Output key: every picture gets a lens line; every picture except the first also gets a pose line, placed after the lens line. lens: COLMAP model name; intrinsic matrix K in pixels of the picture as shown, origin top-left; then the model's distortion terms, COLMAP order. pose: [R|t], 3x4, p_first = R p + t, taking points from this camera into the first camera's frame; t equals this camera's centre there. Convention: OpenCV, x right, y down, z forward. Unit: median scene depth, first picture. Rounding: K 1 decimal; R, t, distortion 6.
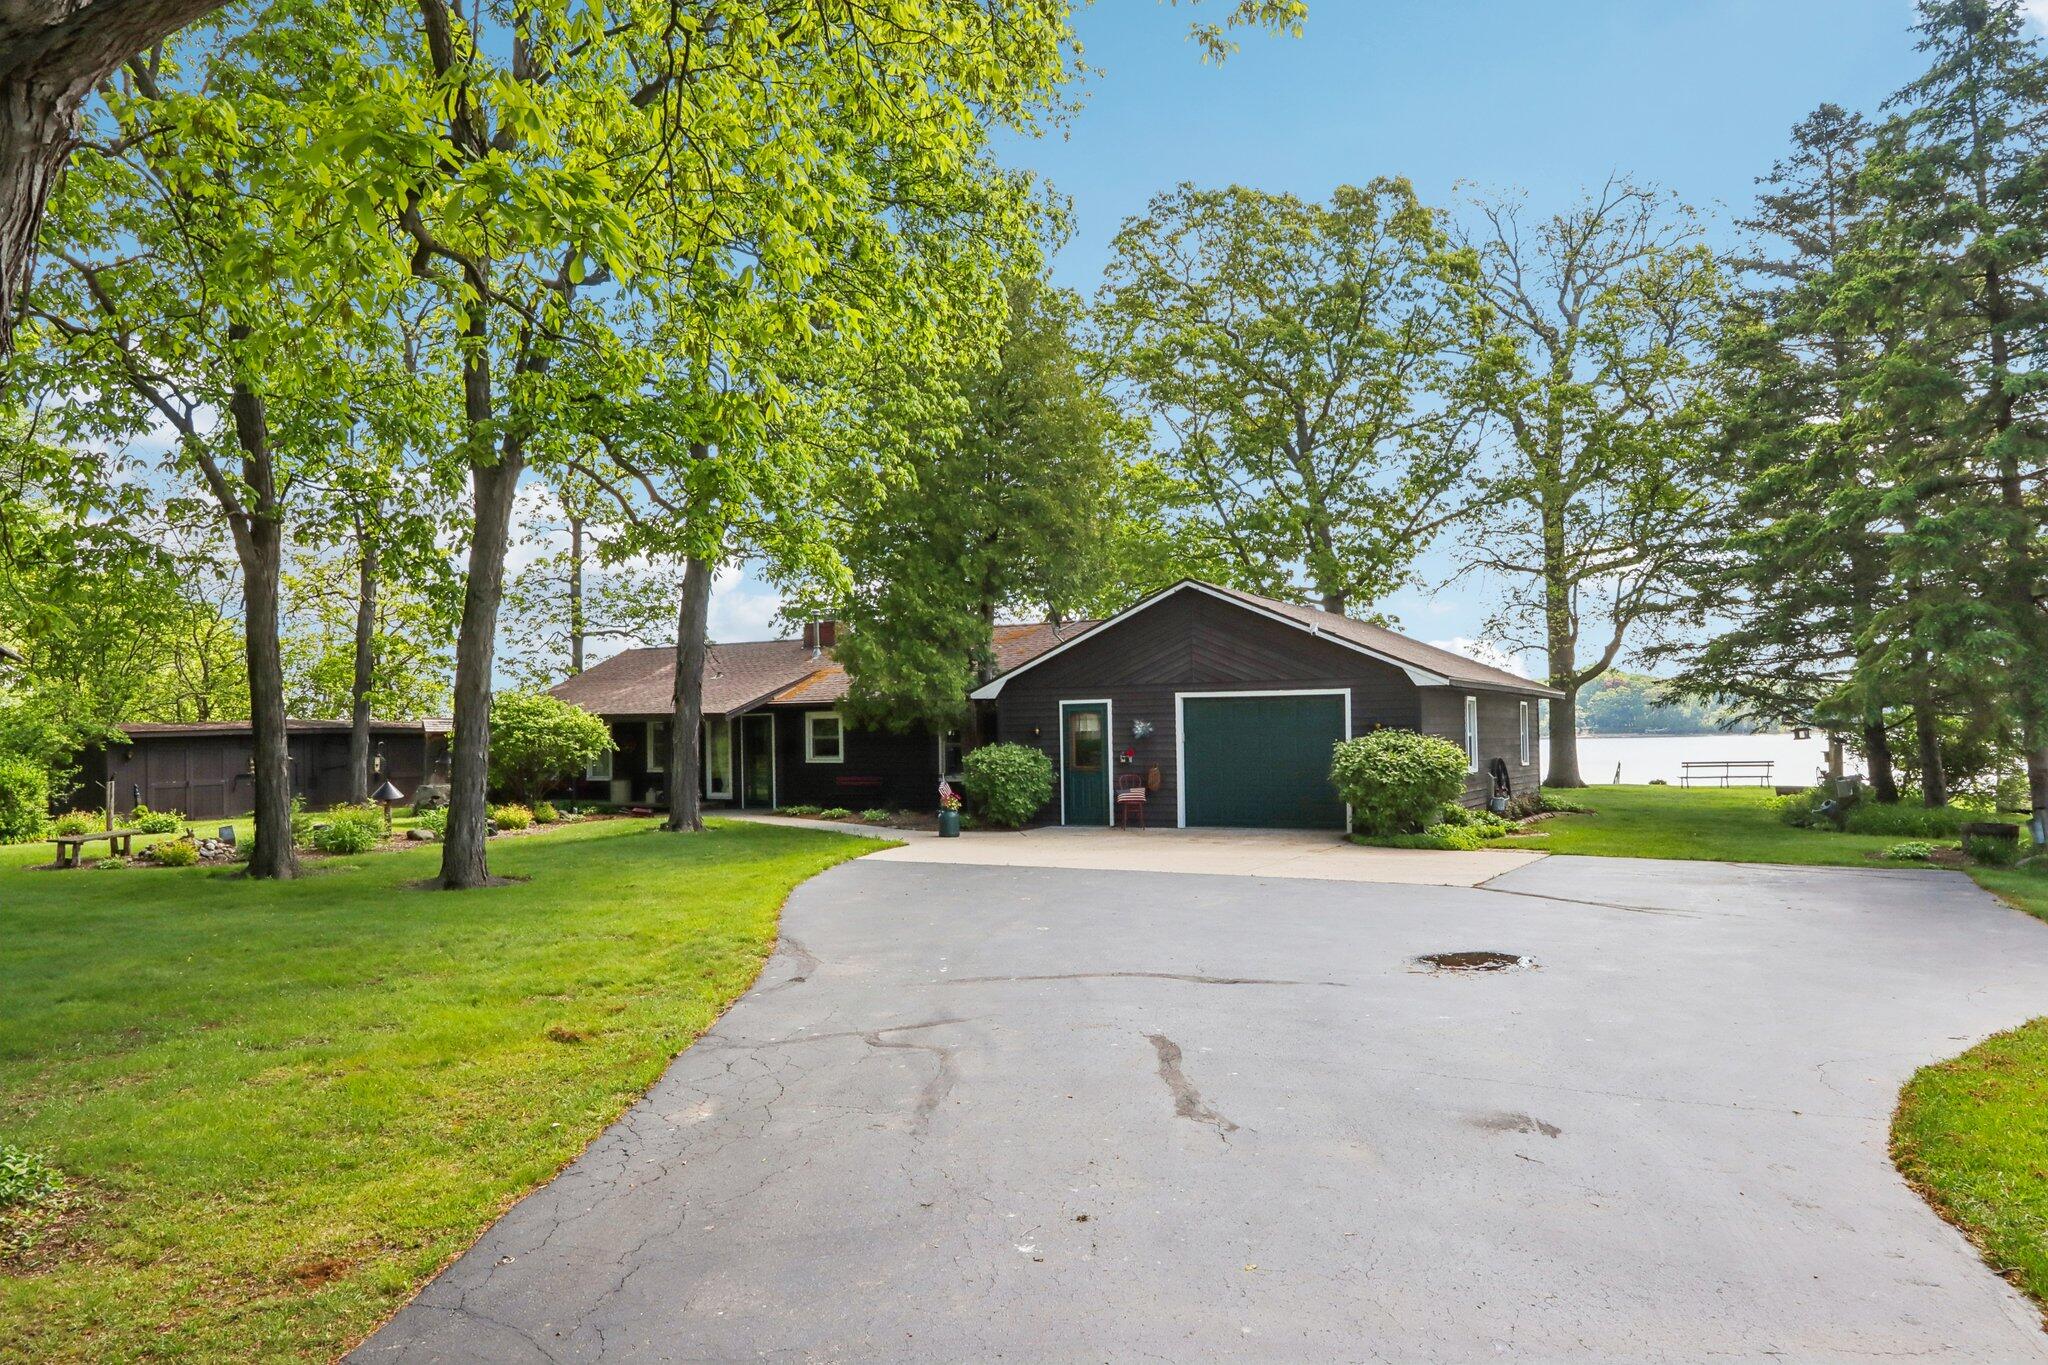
lens RADIAL K [[1379.5, 0, 1014.9], [0, 1379.5, 680.8], [0, 0, 1]] dist [-0.008405, 0.008356]
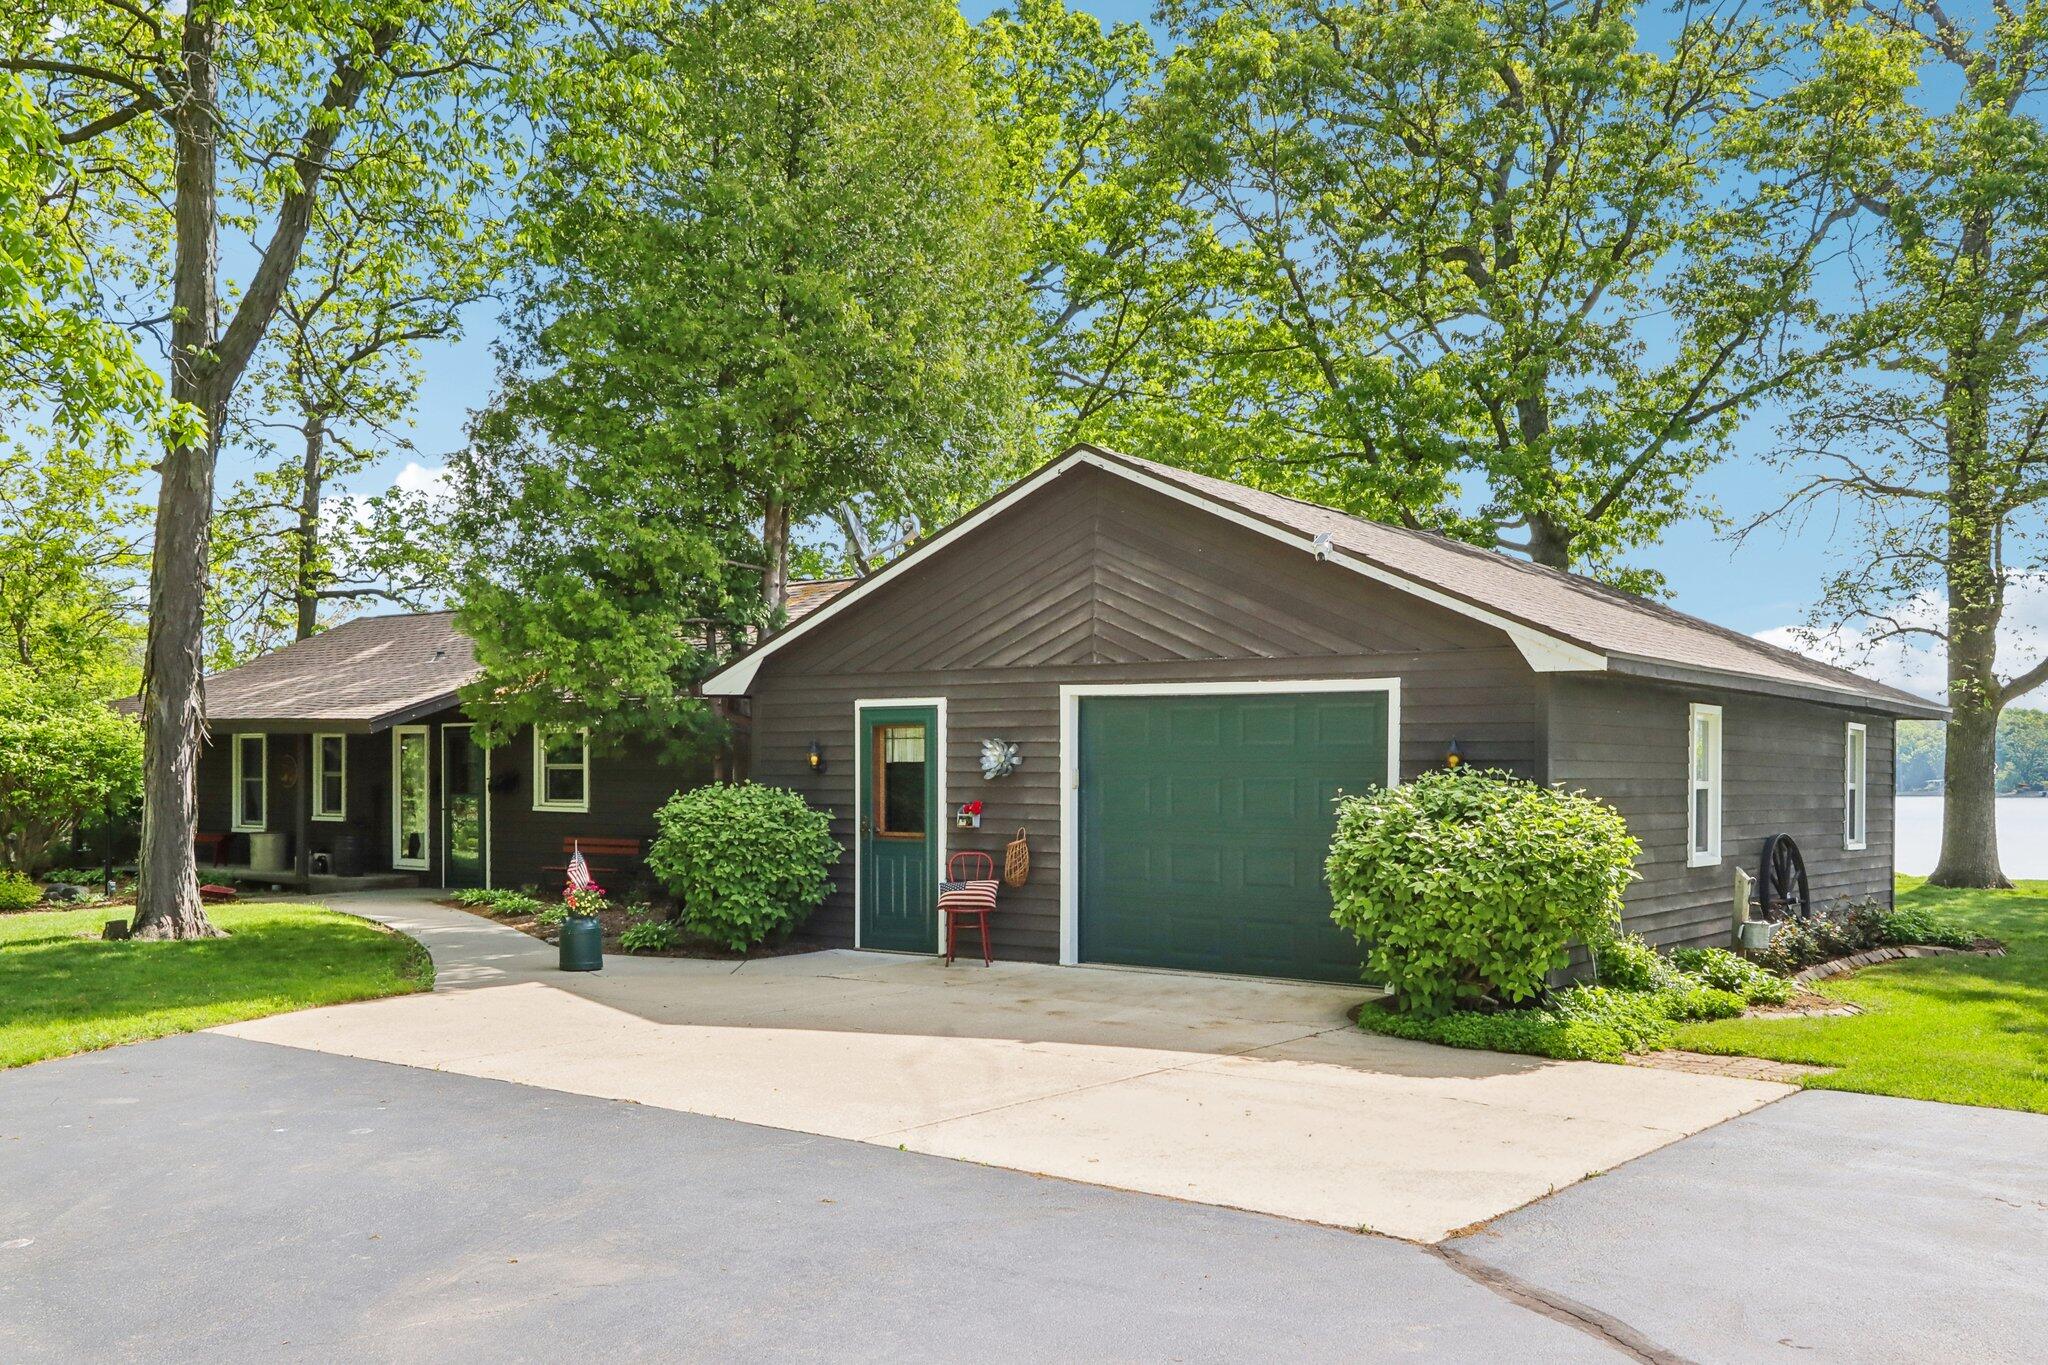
lens RADIAL K [[1848.3, 0, 1048.7], [0, 1848.3, 759.7], [0, 0, 1]] dist [0.007466, 0.010635]
pose [[0.993380, 0.019976, -0.113122, 0.164976], [-0.016353, 0.999326, 0.032867, 0.011905], [0.113702, -0.030800, 0.993037, 0.317911]]
